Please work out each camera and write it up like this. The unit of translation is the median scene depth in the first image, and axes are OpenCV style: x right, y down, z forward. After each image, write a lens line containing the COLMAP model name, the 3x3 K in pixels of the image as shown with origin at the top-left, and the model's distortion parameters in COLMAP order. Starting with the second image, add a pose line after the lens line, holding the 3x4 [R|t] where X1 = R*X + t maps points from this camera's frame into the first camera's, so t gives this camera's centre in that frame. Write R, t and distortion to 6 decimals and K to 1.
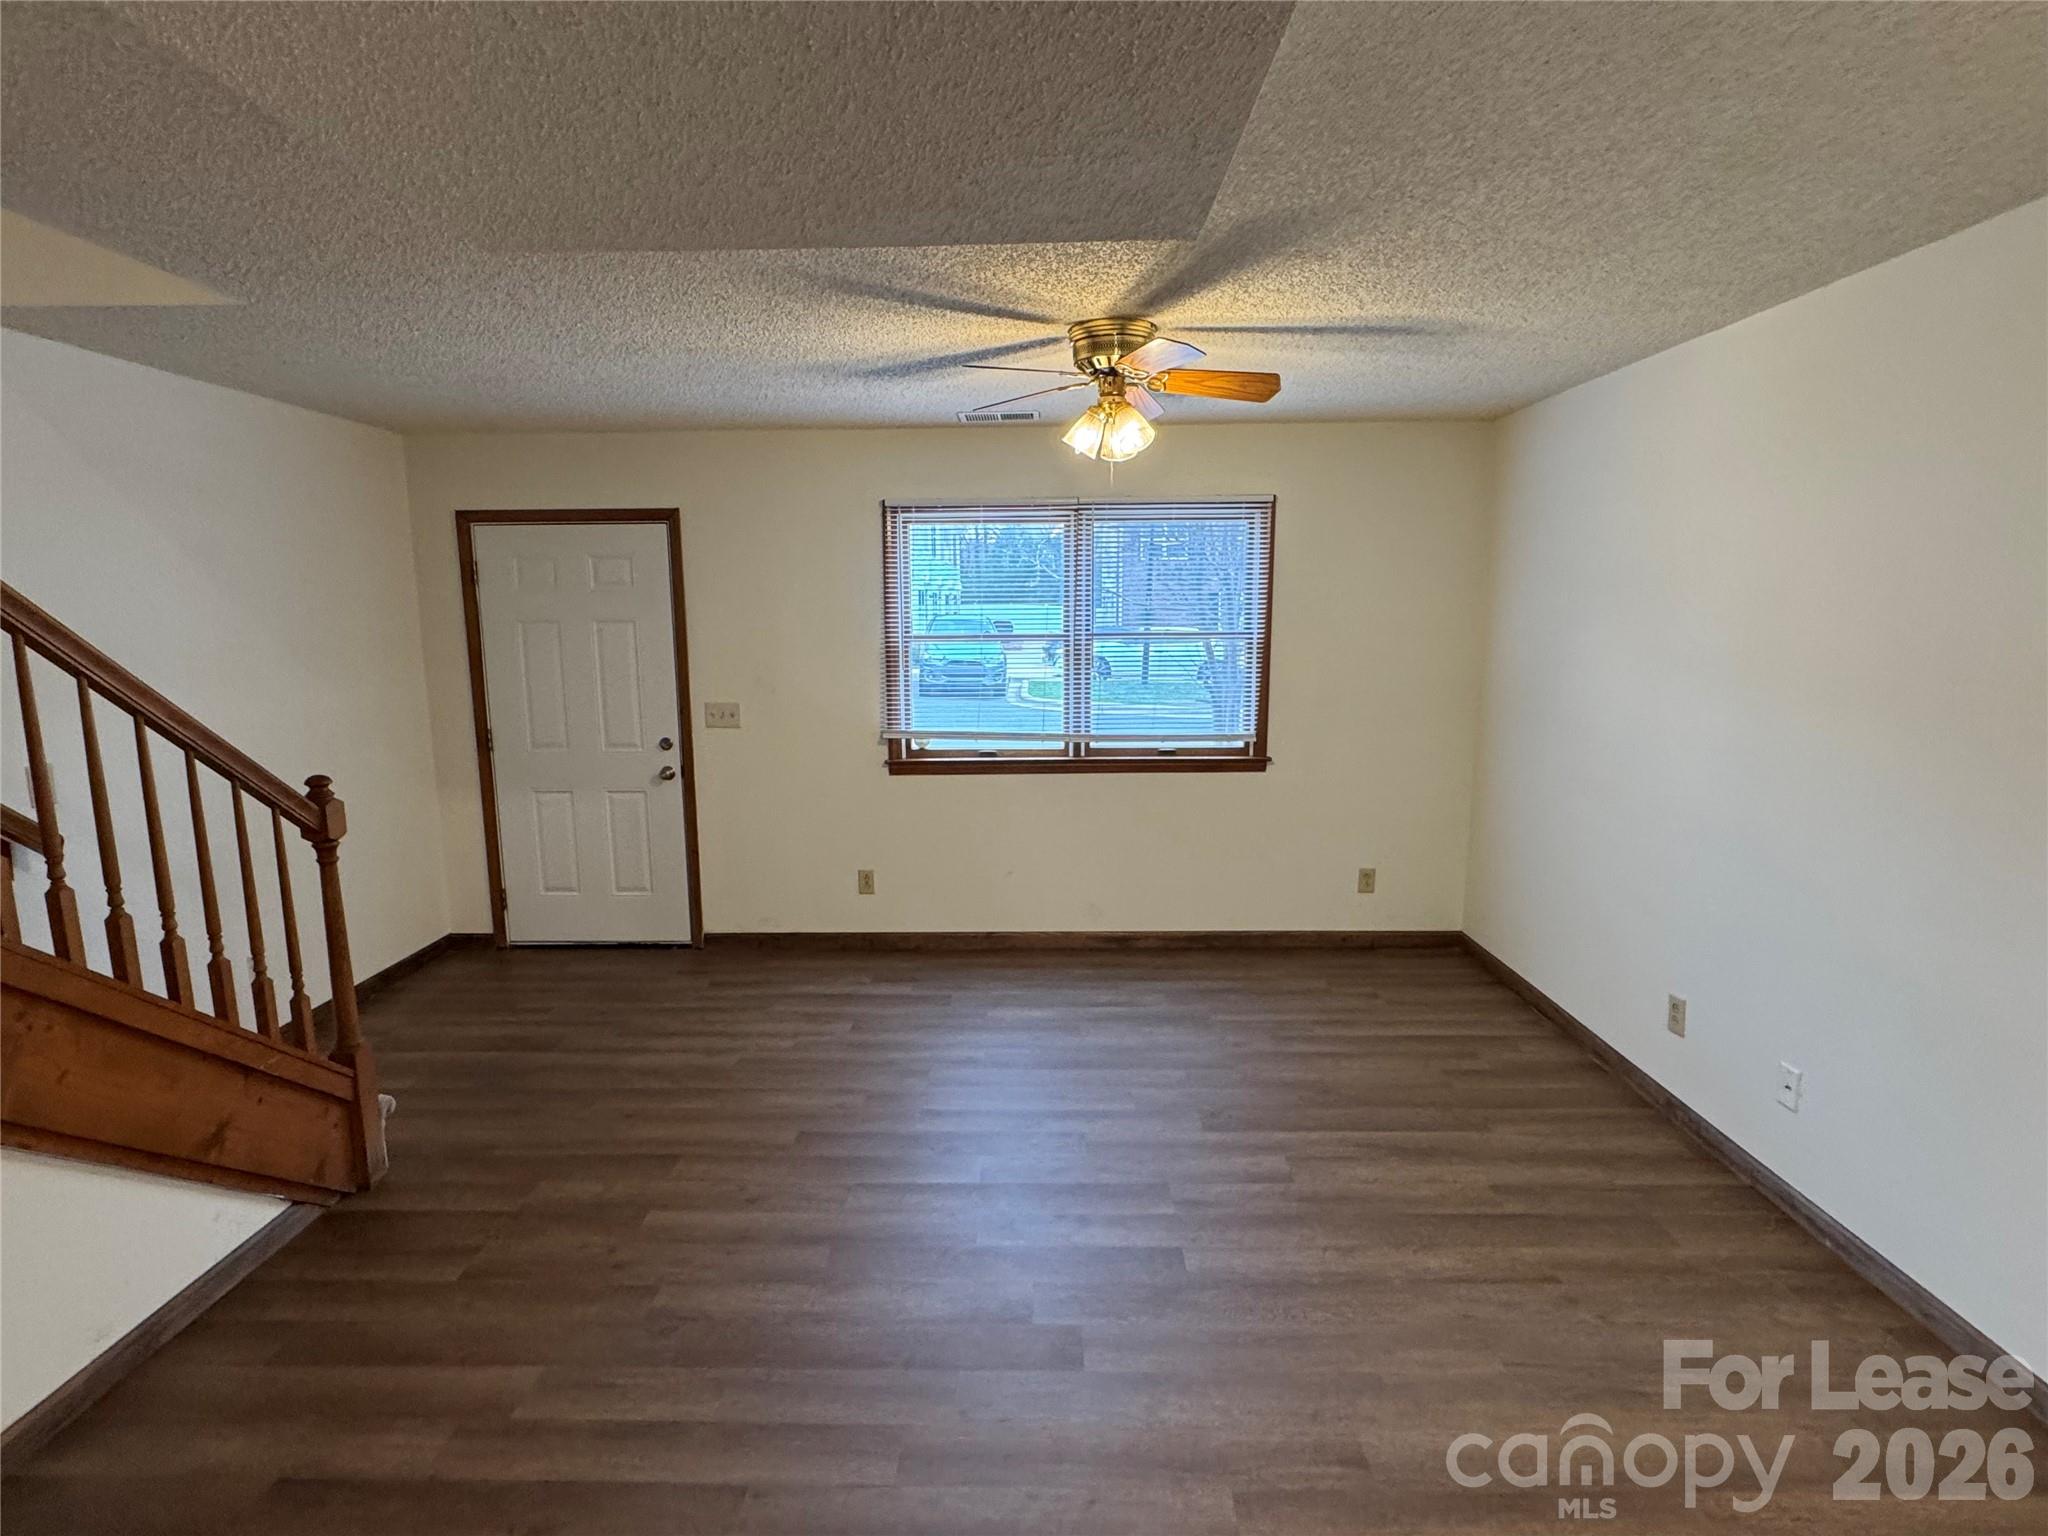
lens RADIAL K [[1018.1, 0, 1024.0], [0, 1018.1, 768.0], [0, 0, 1]] dist [0.000249, 0.000097]
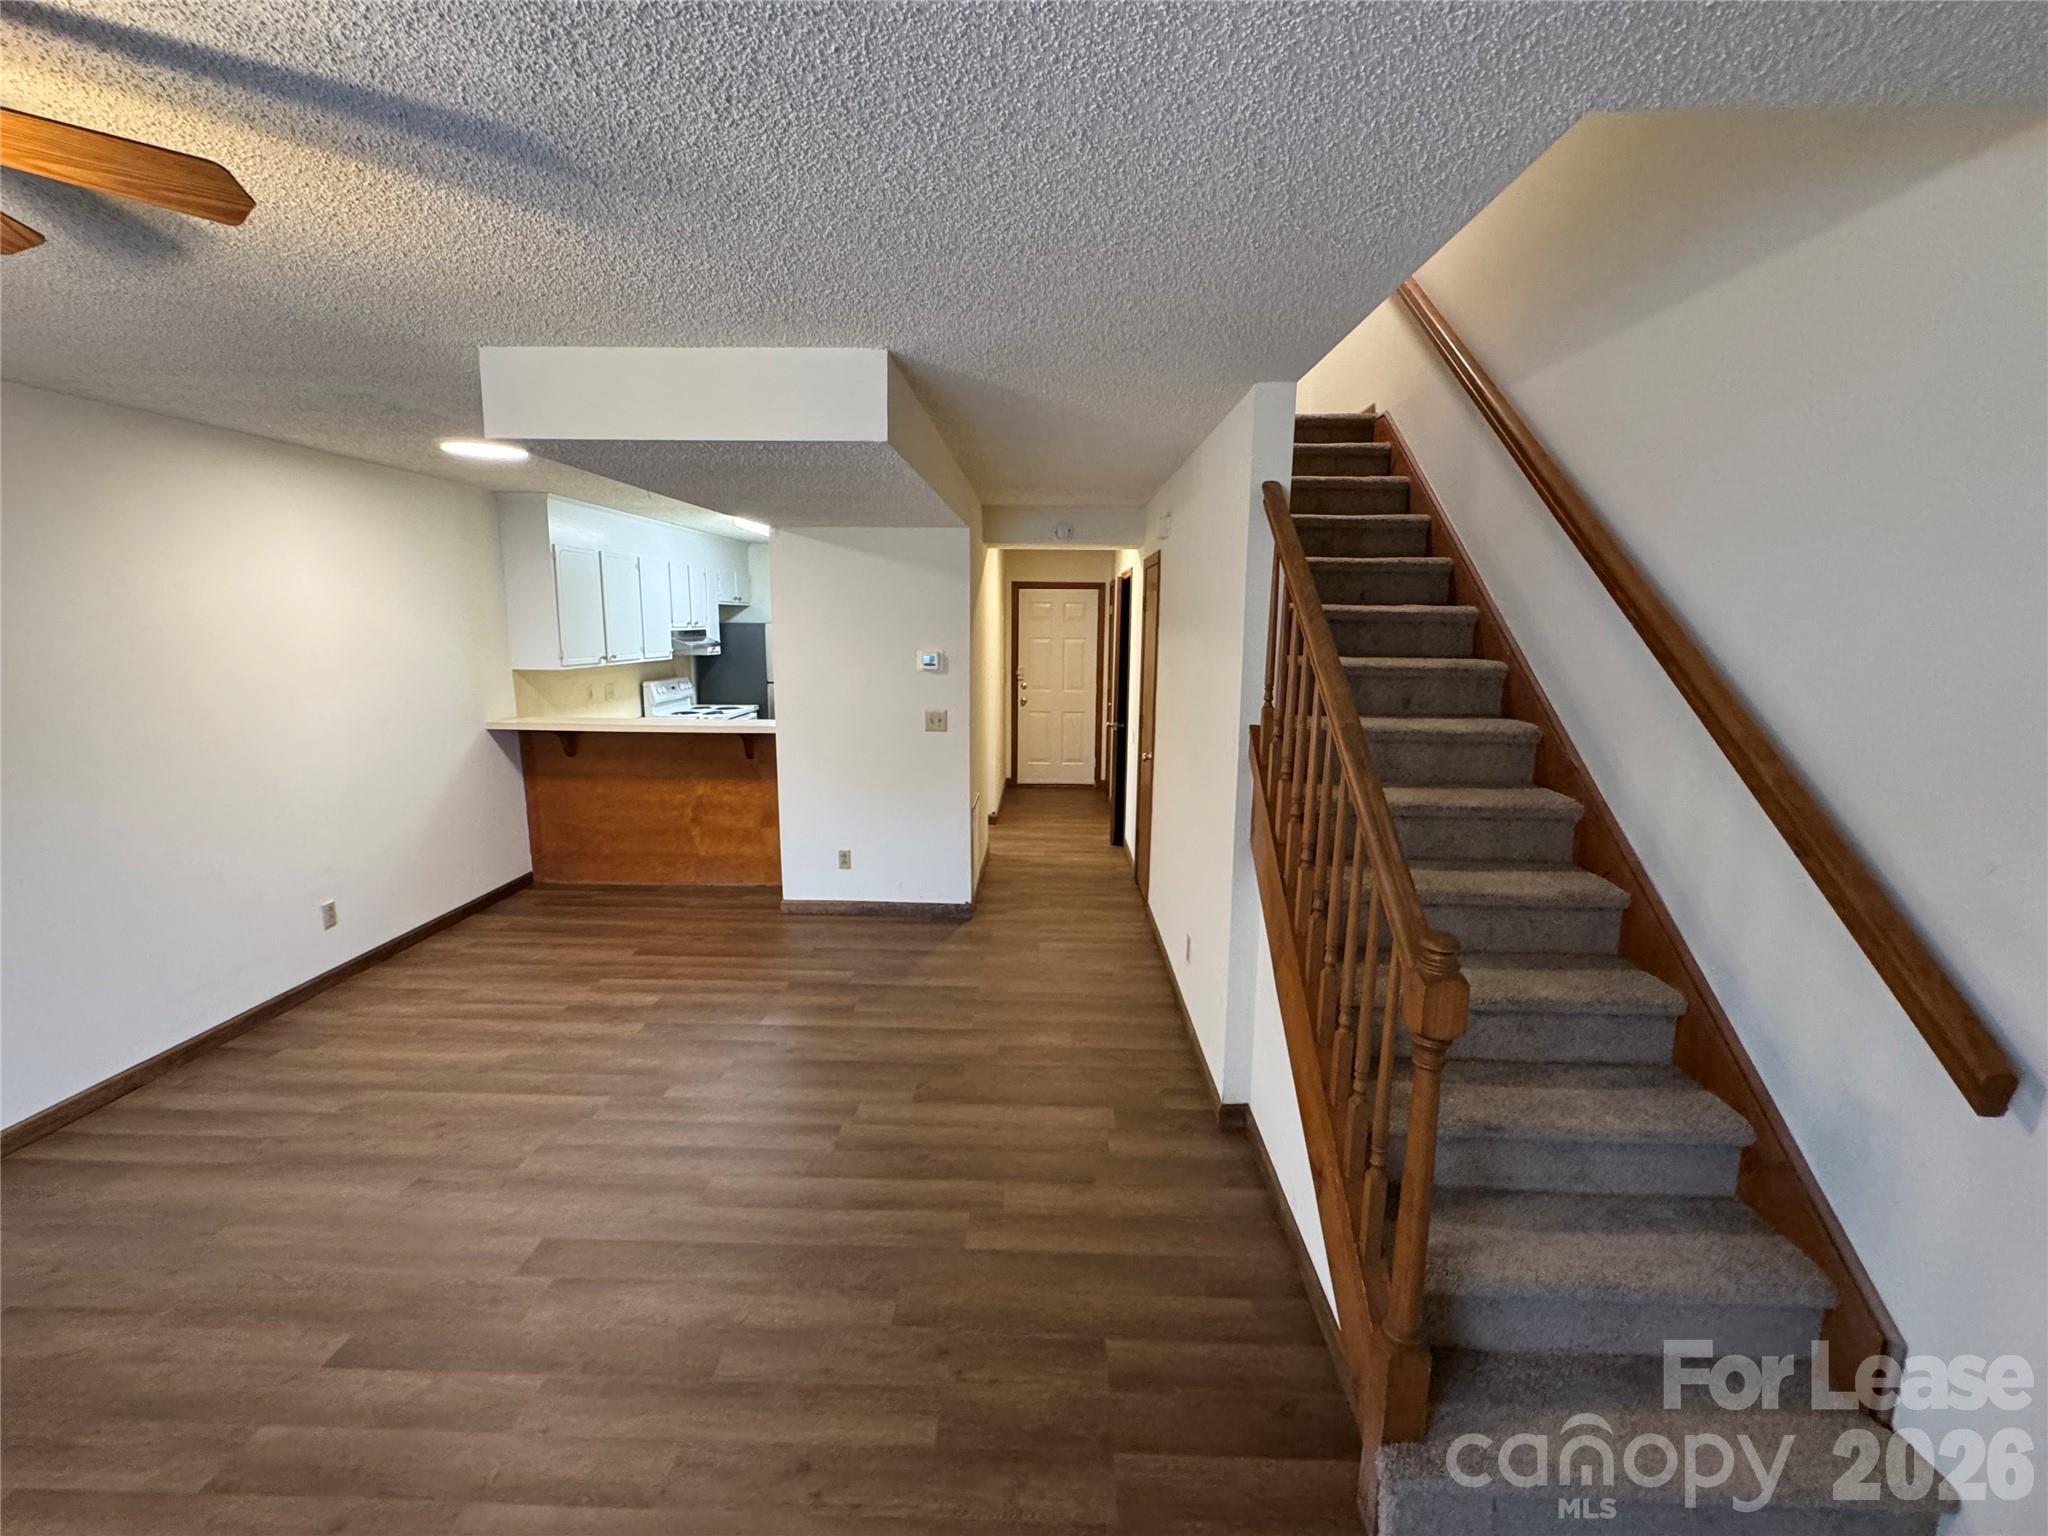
lens RADIAL K [[869.5, 0, 1024.0], [0, 869.5, 768.0], [0, 0, 1]] dist [0.002139, 0.000372]
pose [[-0.999896, 0.000295, 0.014439, -0.493342], [0.004965, 0.945864, 0.324526, -0.282691], [-0.013562, 0.324563, -0.945767, 1.610605]]
